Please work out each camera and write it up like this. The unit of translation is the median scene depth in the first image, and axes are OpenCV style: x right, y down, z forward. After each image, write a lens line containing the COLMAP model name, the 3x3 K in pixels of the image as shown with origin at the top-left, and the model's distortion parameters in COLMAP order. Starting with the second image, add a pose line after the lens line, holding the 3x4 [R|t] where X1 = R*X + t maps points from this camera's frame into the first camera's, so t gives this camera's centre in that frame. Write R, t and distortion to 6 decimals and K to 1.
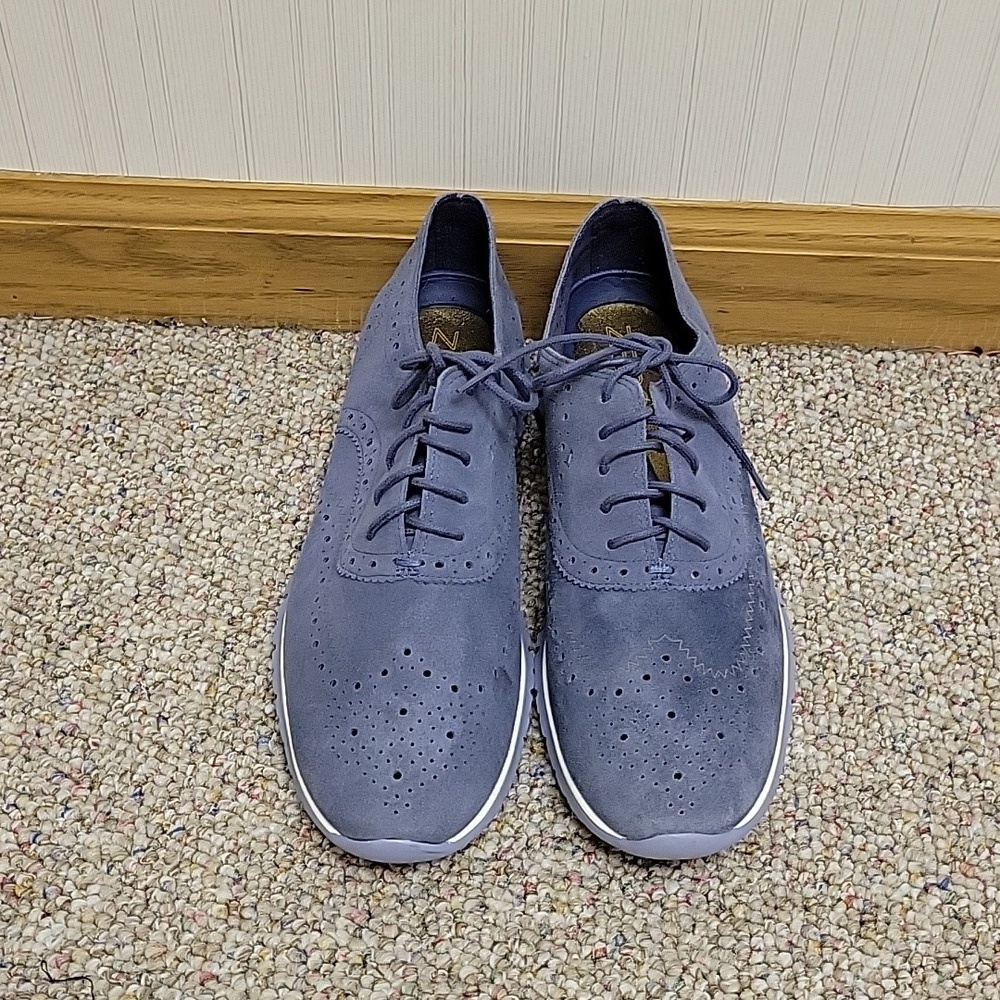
lens RADIAL K [[1720.6, 0, 500.0], [0, 1720.6, 500.0], [0, 0, 1]] dist [-0.007906, 0.109968]
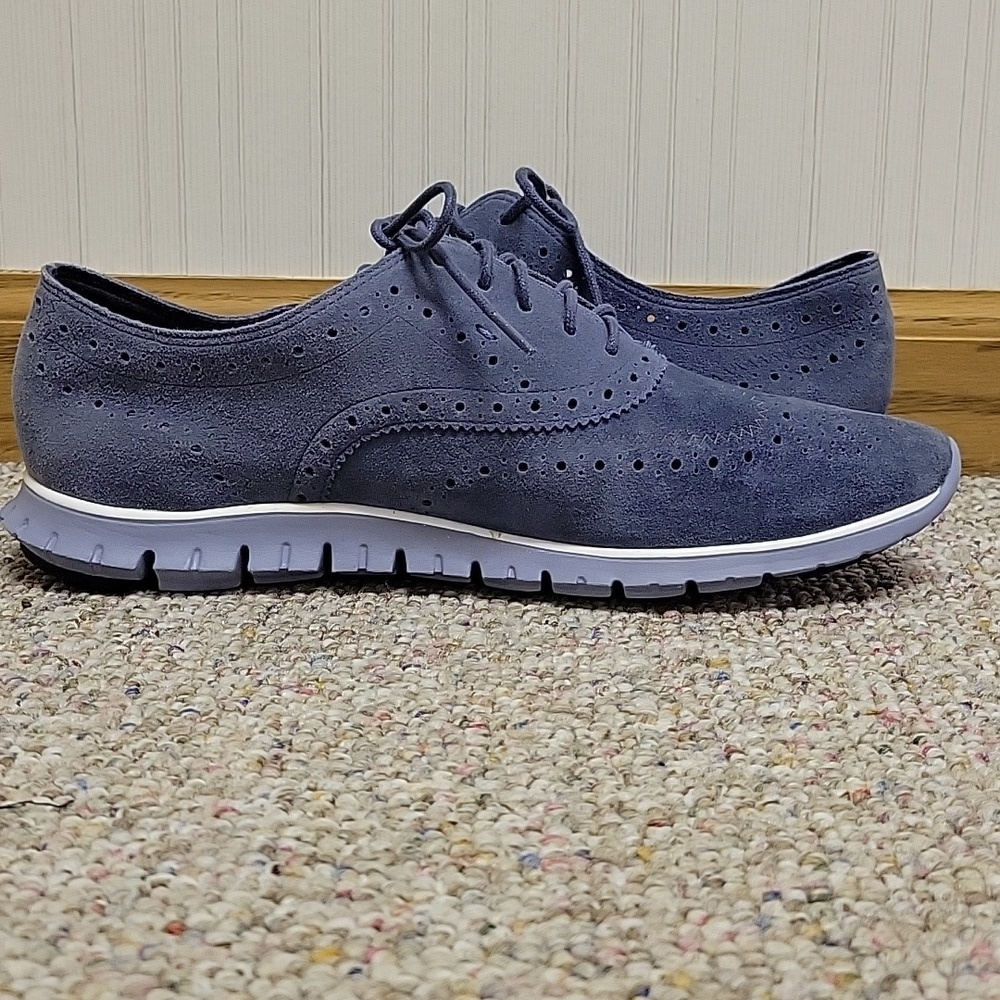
lens RADIAL K [[1720.6, 0, 500.0], [0, 1720.6, 500.0], [0, 0, 1]] dist [-0.007906, 0.109968]
pose [[0.999945, -0.010172, 0.002357, -0.062603], [0.009608, 0.807966, -0.589151, 0.470987], [0.004088, 0.589141, 0.808020, 0.381923]]
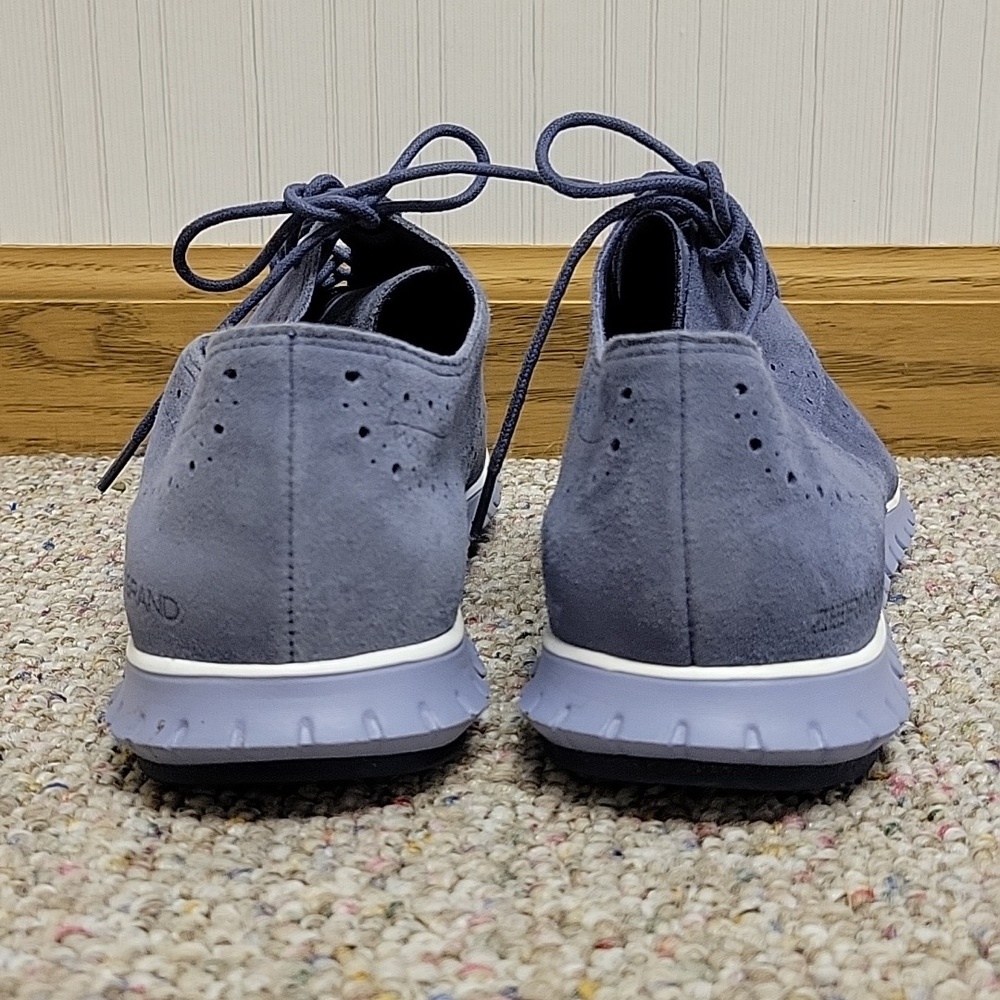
lens RADIAL K [[1720.6, 0, 500.0], [0, 1720.6, 500.0], [0, 0, 1]] dist [-0.007906, 0.109968]
pose [[0.999587, -0.025978, -0.012310, -0.032793], [0.014550, 0.826507, -0.562738, 0.389881], [0.024793, 0.562326, 0.826544, 0.453863]]
